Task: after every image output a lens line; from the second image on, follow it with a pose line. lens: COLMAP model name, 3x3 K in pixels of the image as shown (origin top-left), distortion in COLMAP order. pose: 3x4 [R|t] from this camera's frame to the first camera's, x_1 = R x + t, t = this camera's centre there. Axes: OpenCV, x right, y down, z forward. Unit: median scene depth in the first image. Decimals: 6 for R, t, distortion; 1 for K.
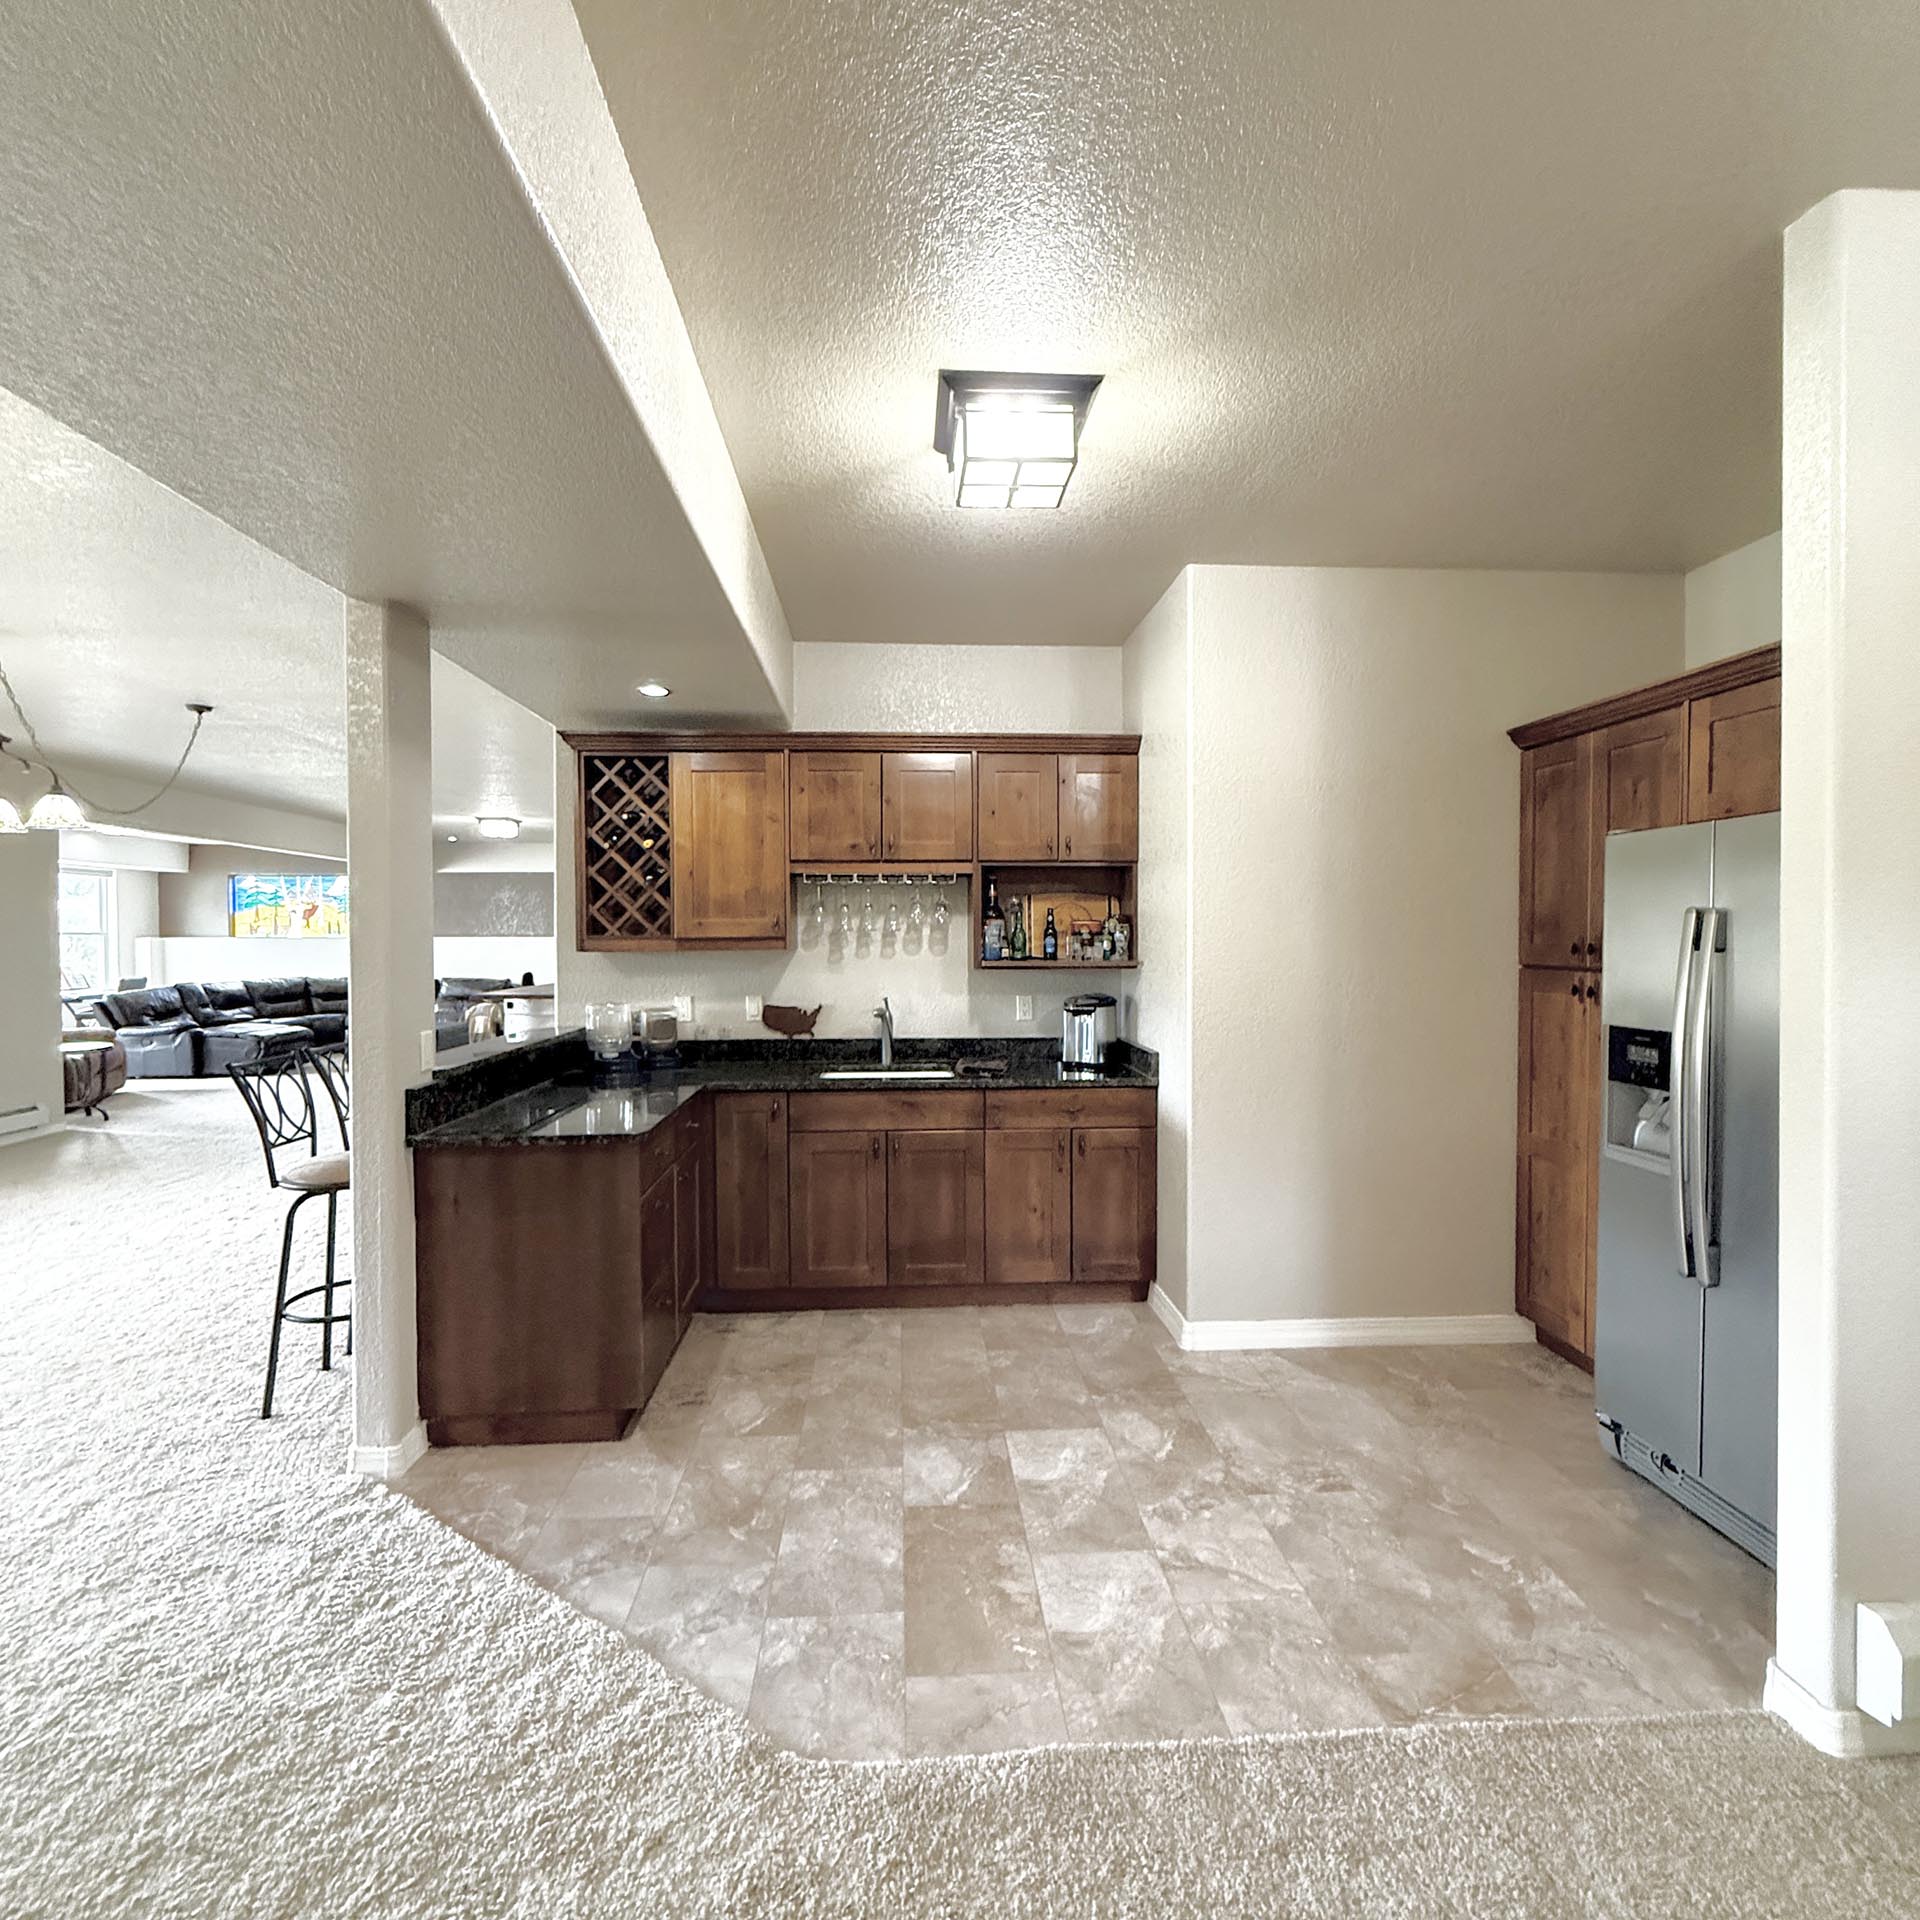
lens RADIAL K [[1041.9, 0, 960.0], [0, 1041.9, 960.0], [0, 0, 1]] dist [0.000806, -0.001605]
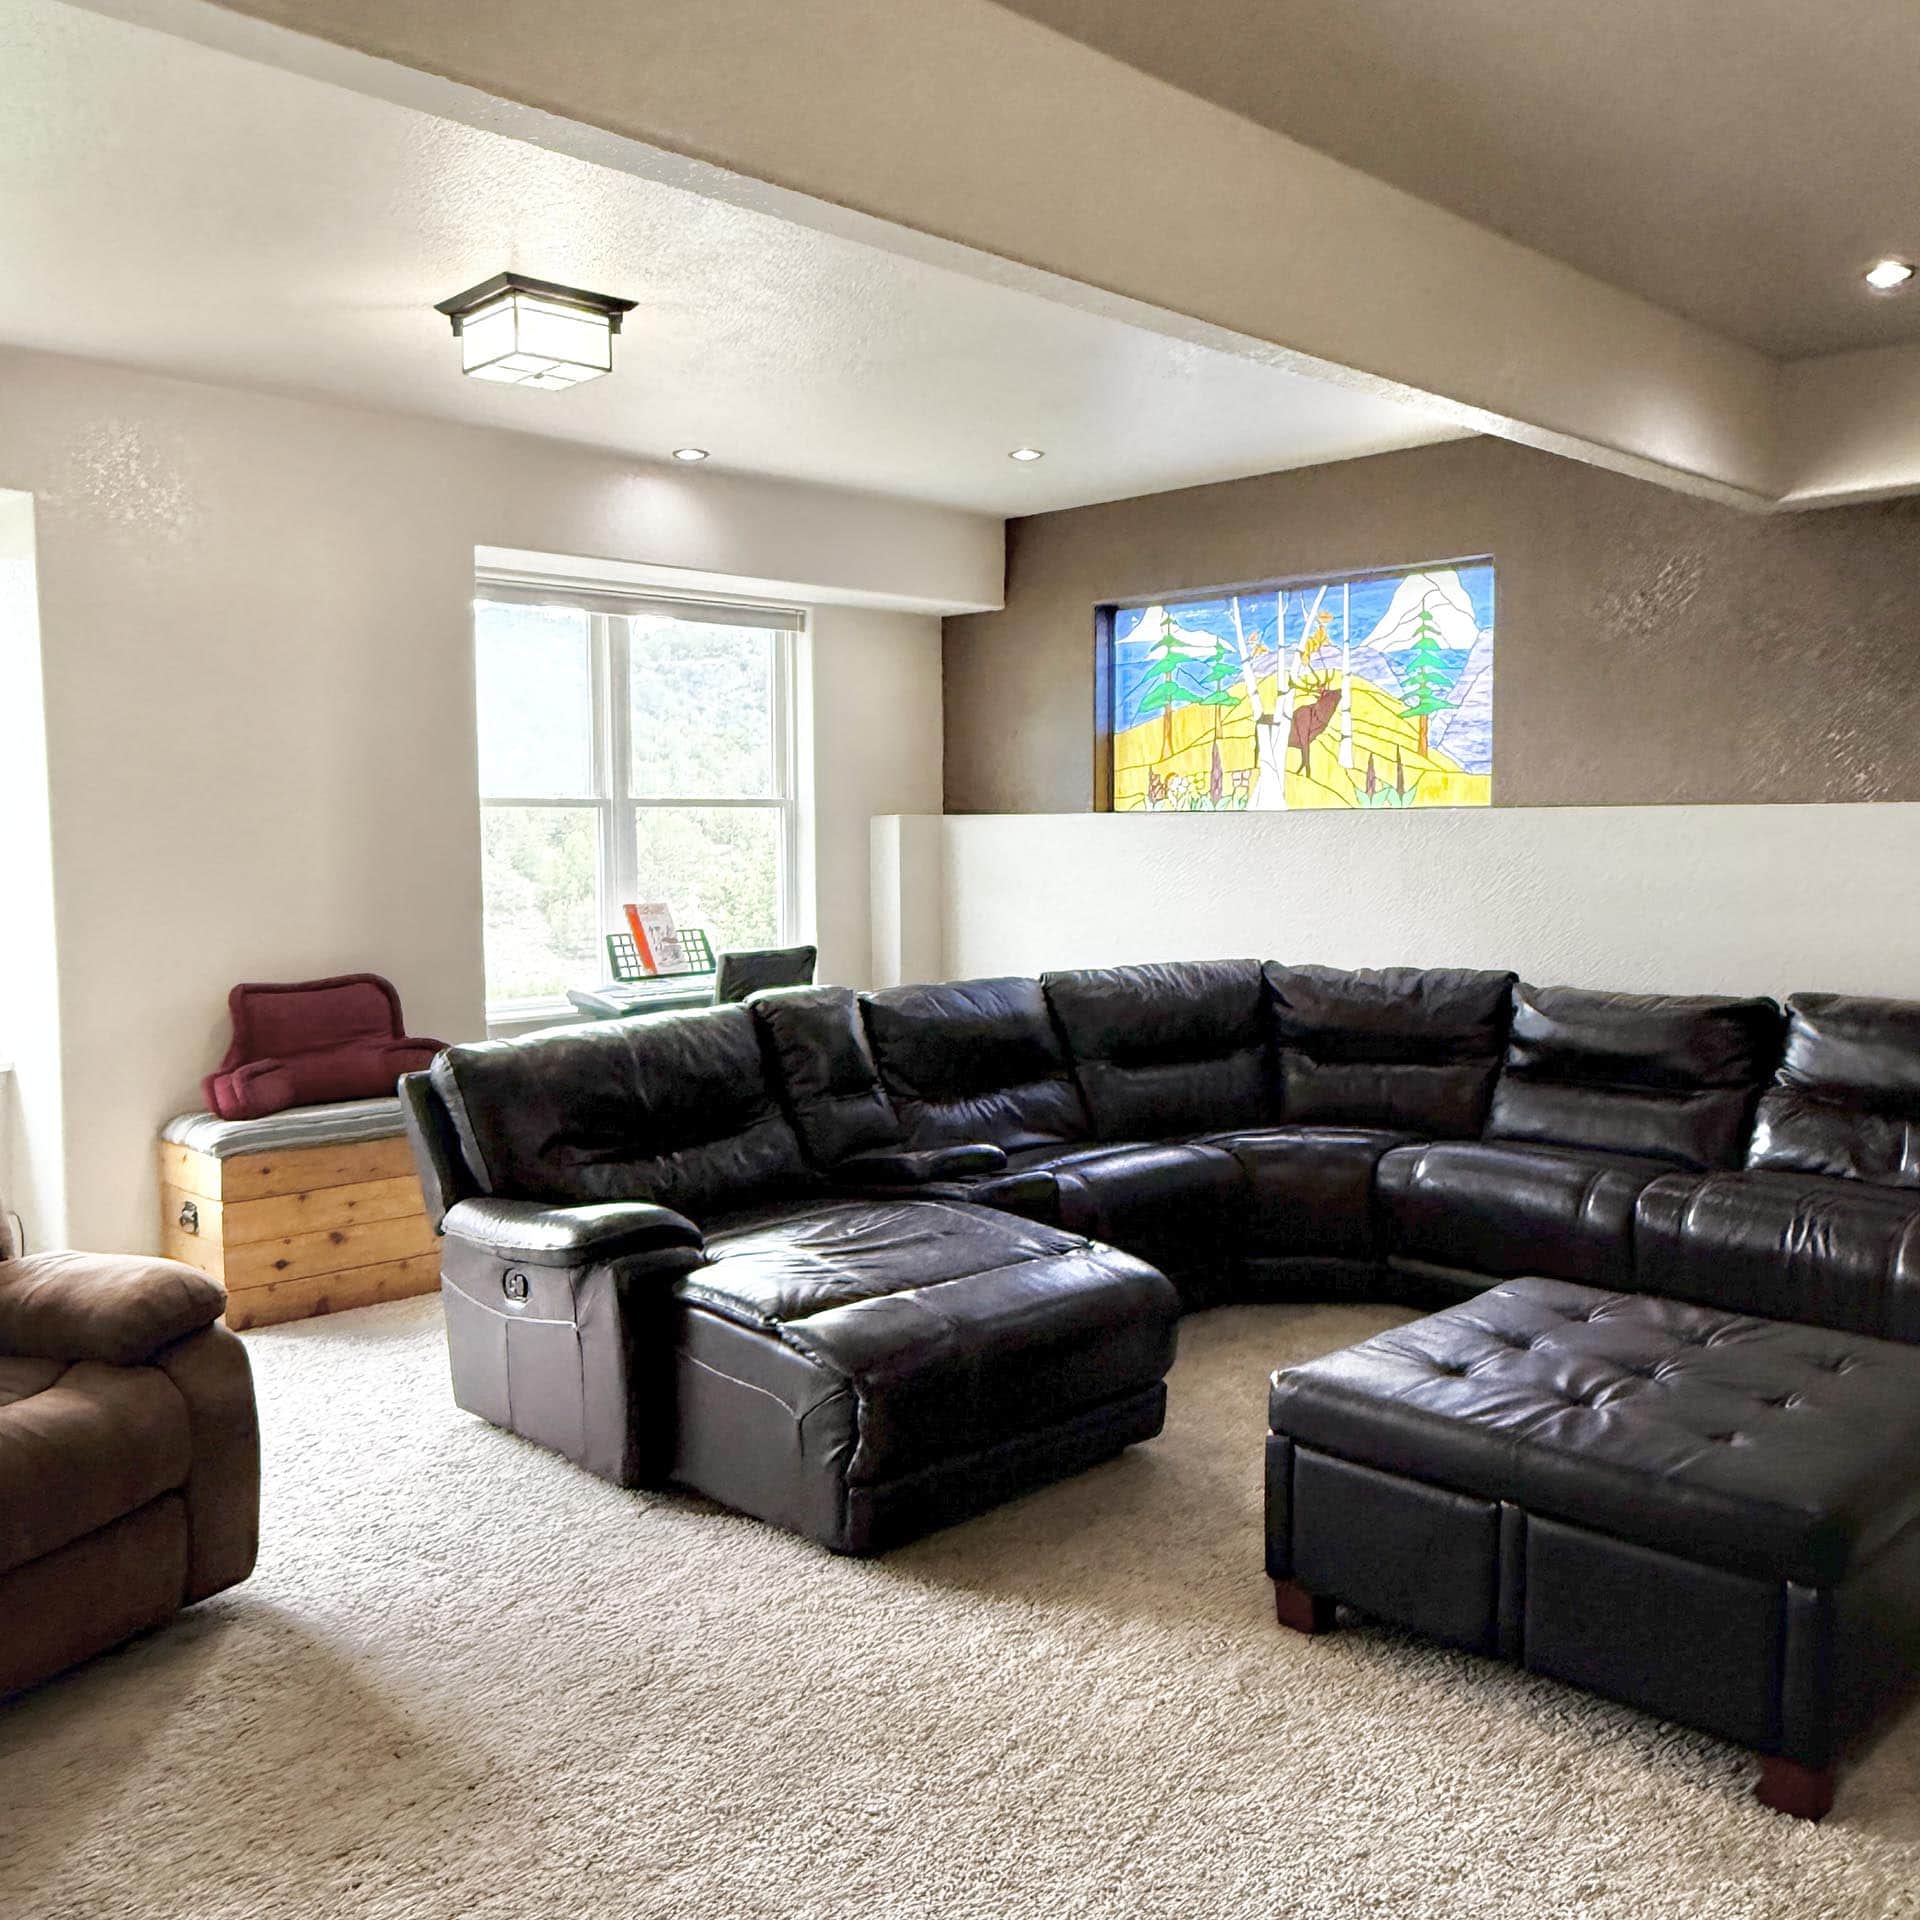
lens RADIAL K [[1753.1, 0, 960.0], [0, 1753.1, 960.0], [0, 0, 1]] dist [-0.005599, -0.002918]
pose [[0.656275, 0.056535, -0.752401, -0.340528], [-0.014603, 0.997954, 0.062249, -0.010405], [0.754380, -0.029865, 0.655758, 0.636528]]
